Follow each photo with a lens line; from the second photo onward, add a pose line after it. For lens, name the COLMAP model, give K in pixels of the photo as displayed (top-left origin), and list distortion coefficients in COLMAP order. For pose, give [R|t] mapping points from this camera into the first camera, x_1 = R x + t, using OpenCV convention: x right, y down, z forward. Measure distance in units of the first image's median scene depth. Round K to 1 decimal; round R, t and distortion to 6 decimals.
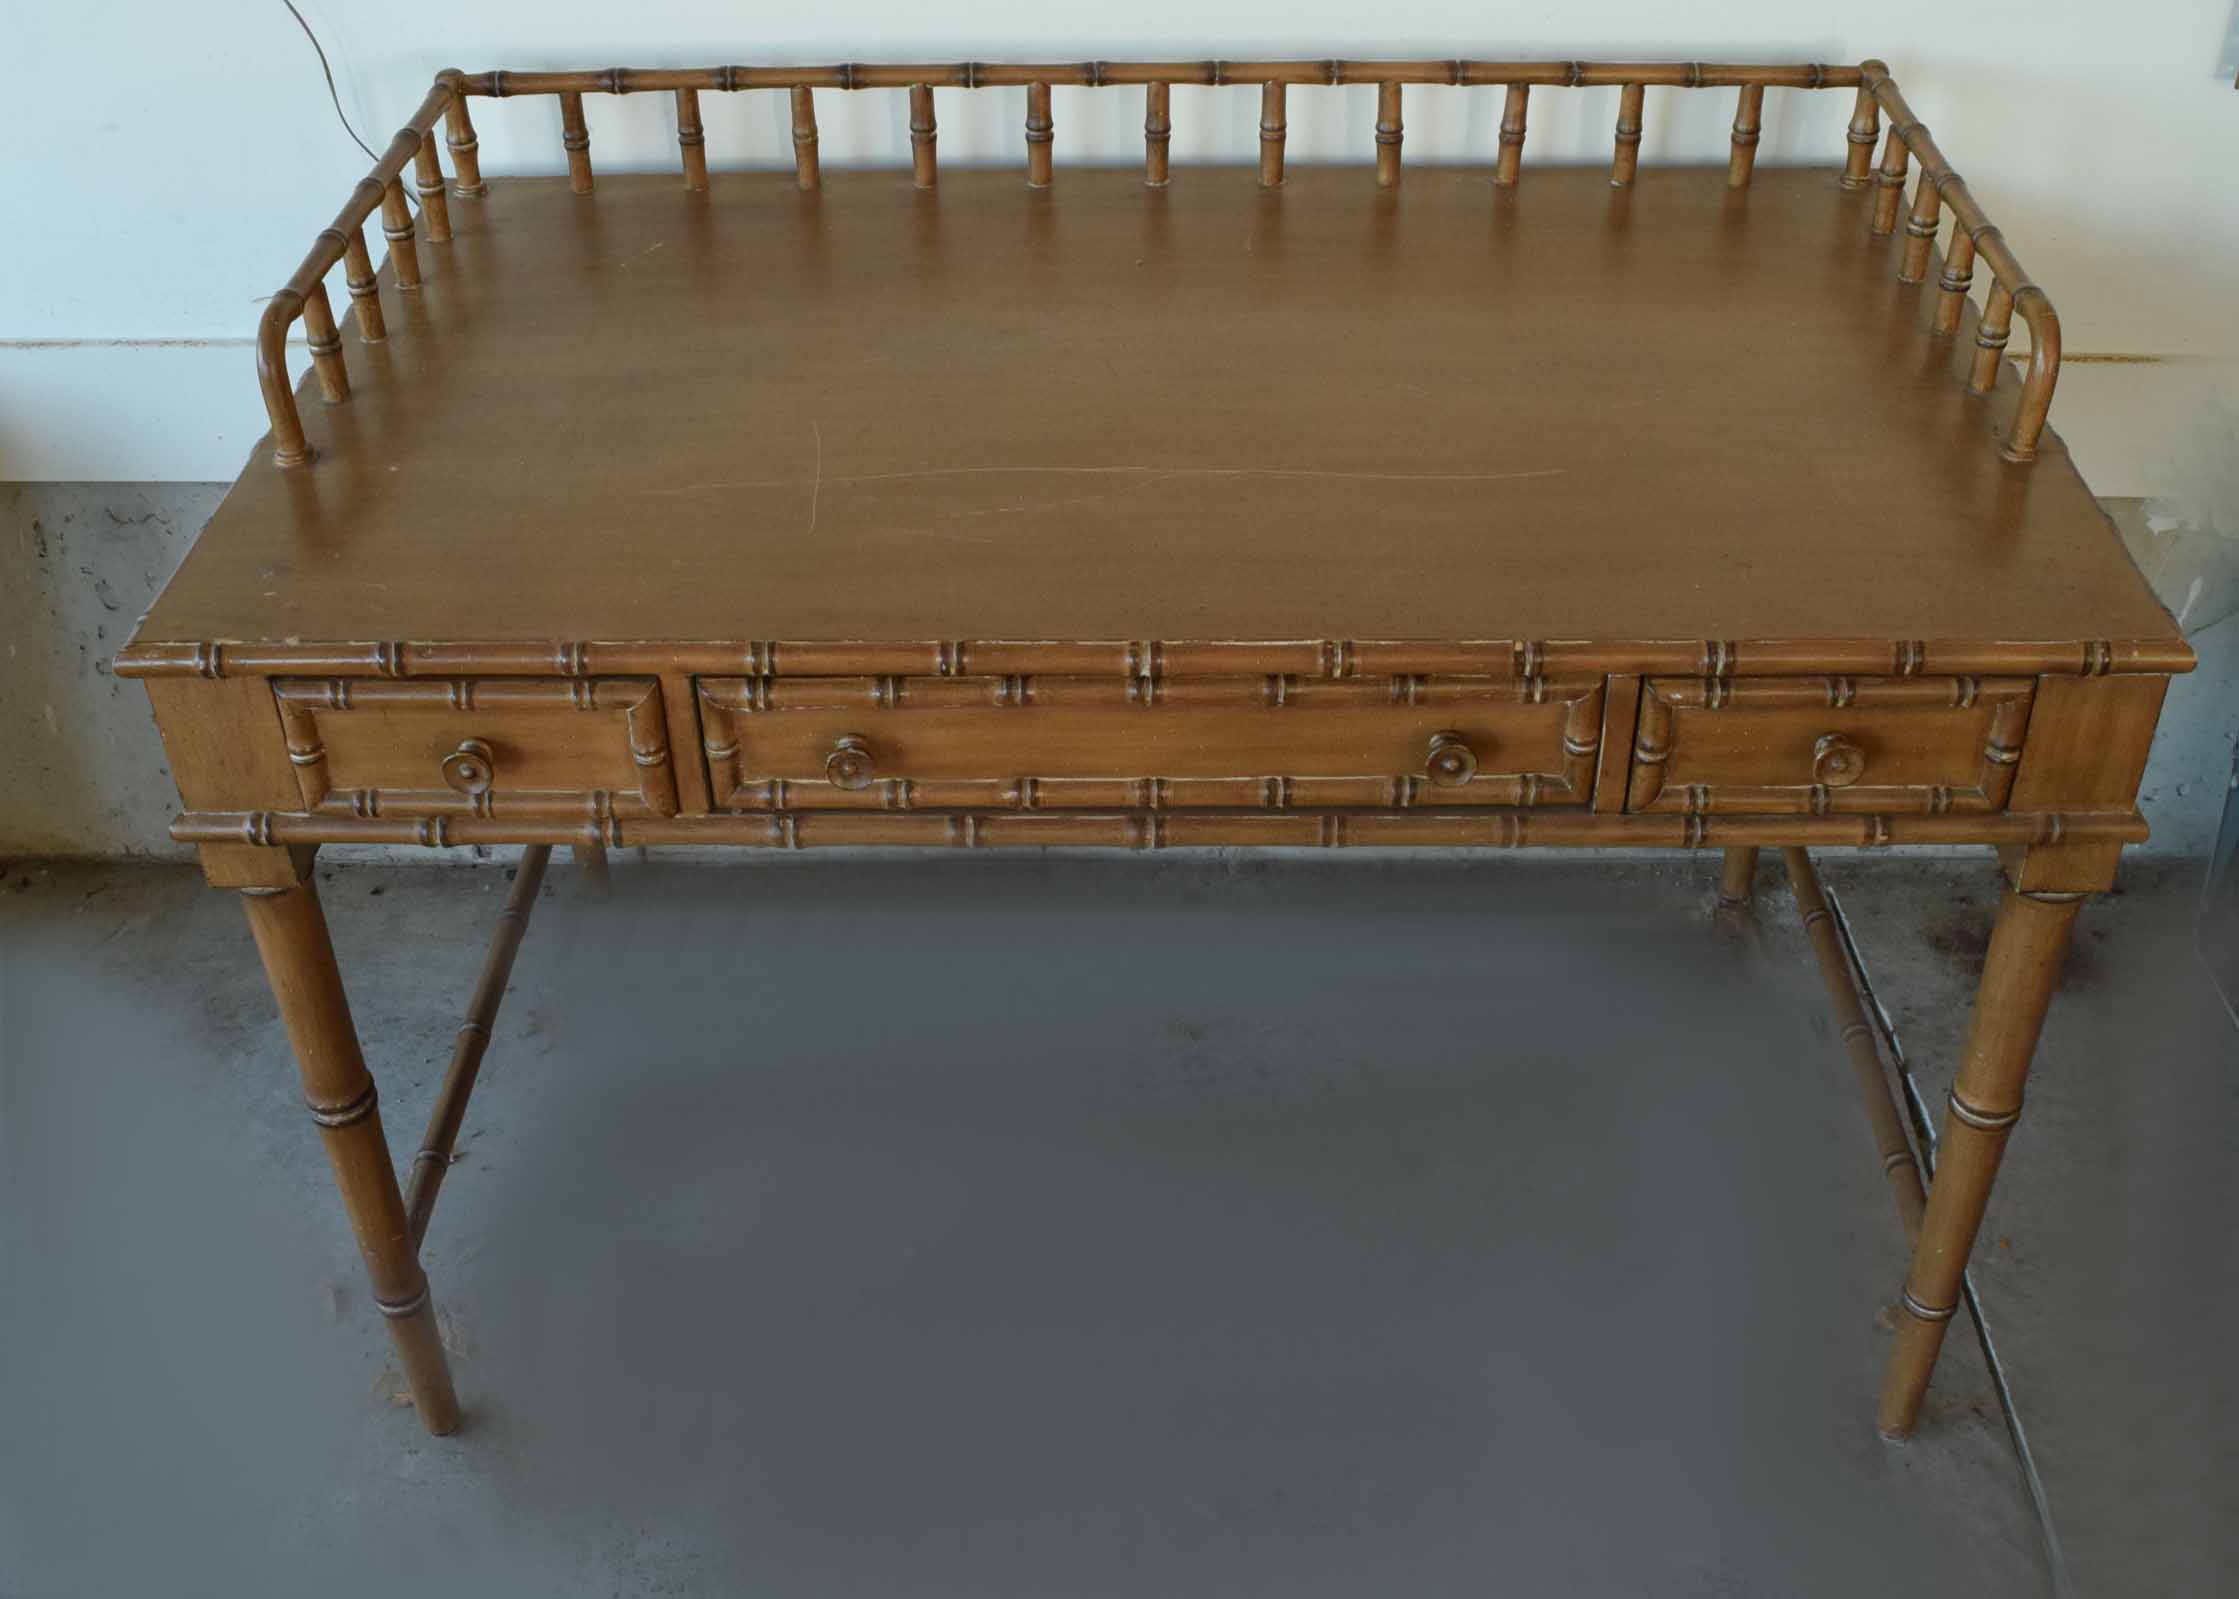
lens RADIAL K [[2398.8, 0, 1067.9], [0, 2398.8, 802.5], [0, 0, 1]] dist [-0.106417, 0.009116]
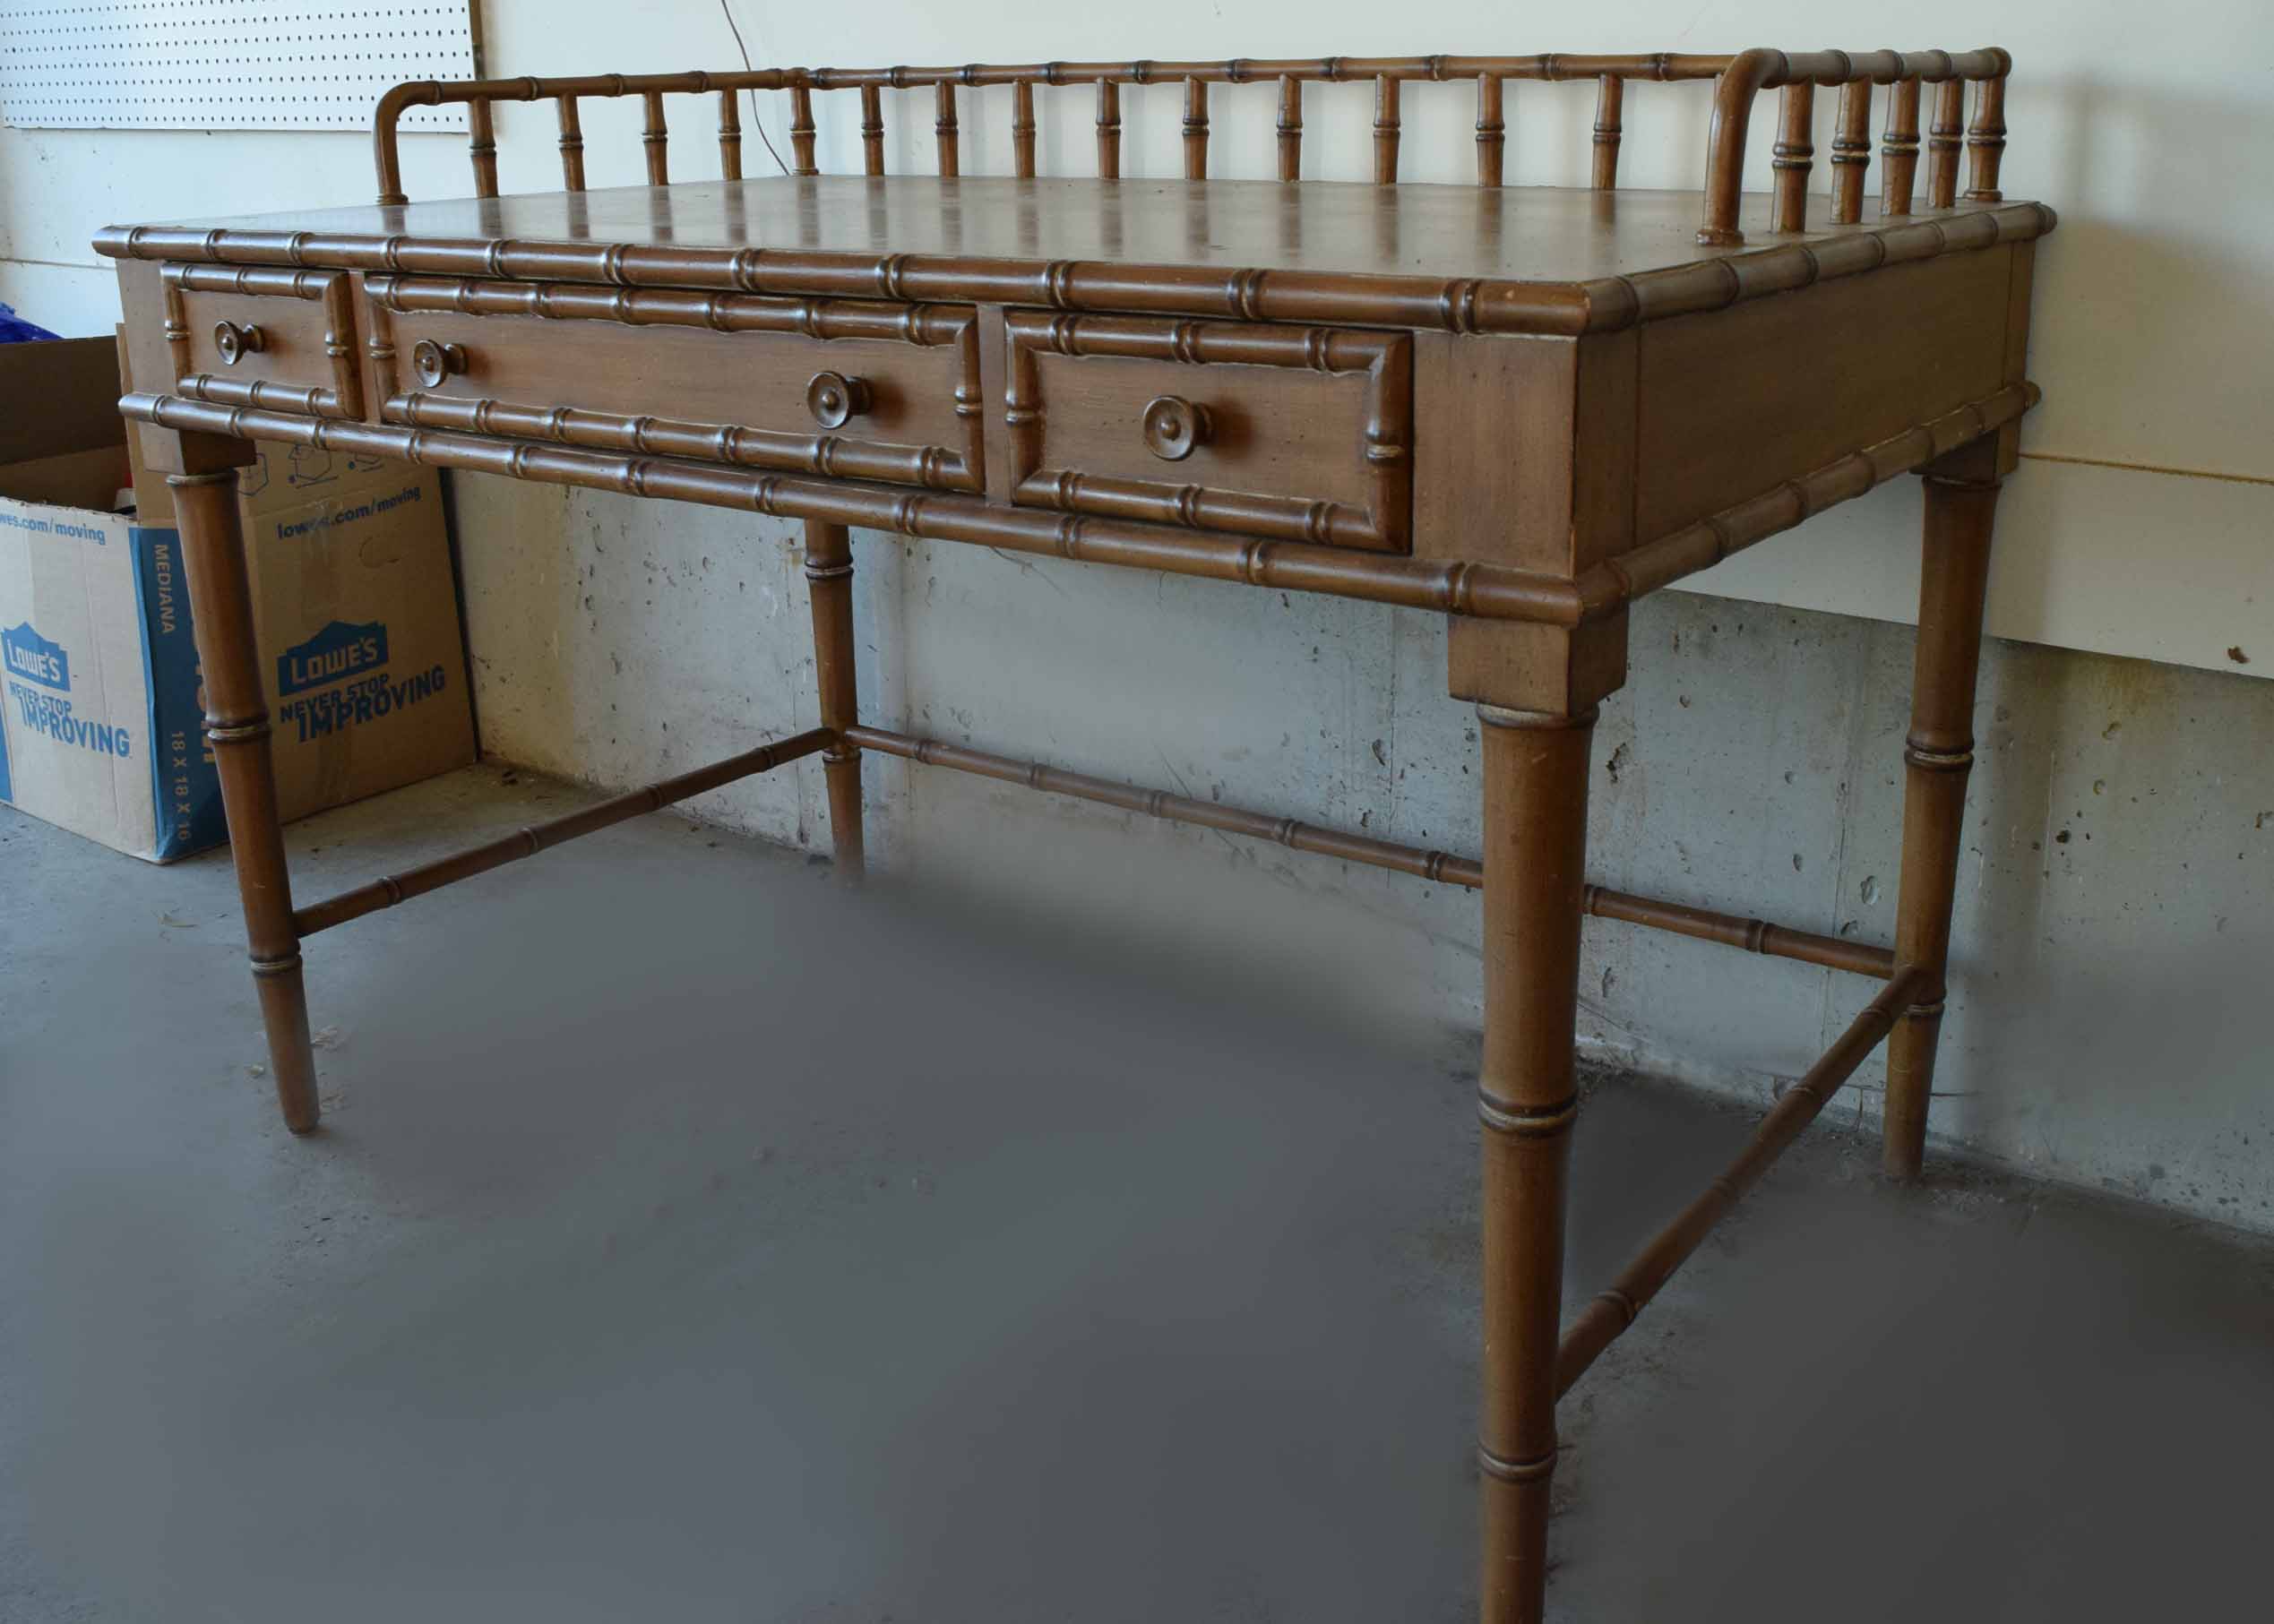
lens RADIAL K [[2127.9, 0, 1138.9], [0, 2127.9, 660.0], [0, 0, 1]] dist [-0.104343, -0.003182]
pose [[0.823861, 0.162114, -0.543113, 0.689505], [-0.336316, 0.911126, -0.238204, 0.219335], [0.456228, 0.378905, 0.805162, 0.436096]]
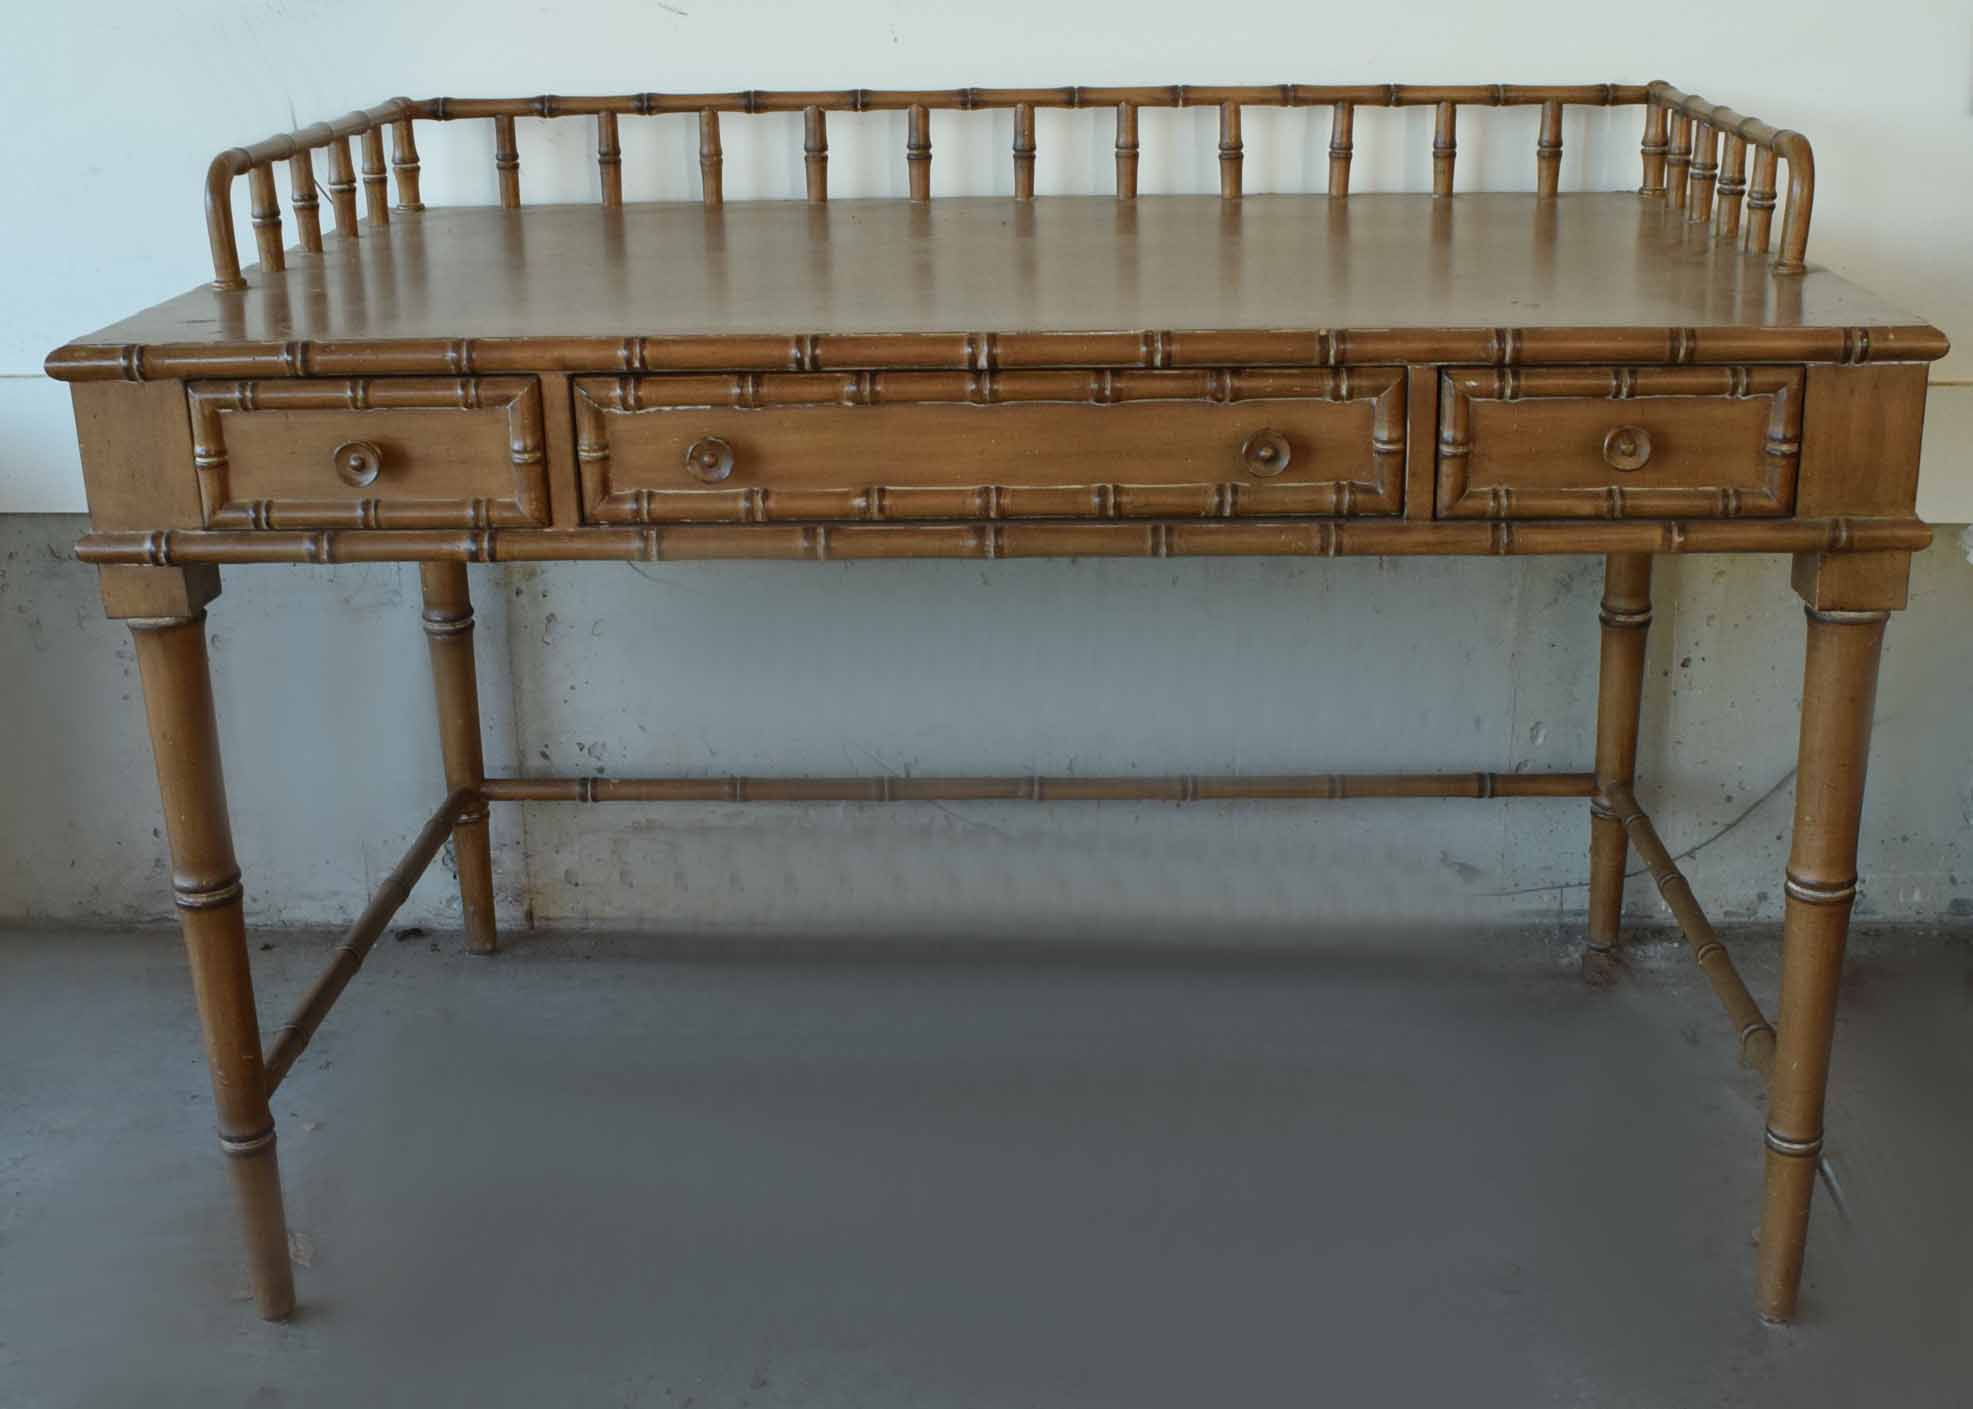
lens RADIAL K [[2397.5, 0, 986.5], [0, 2397.5, 704.5], [0, 0, 1]] dist [-0.109946, 0.019514]
pose [[0.999908, 0.009672, -0.009461, 0.044243], [-0.012045, 0.954867, -0.296788, 0.403034], [0.006163, 0.296875, 0.954897, 0.004339]]
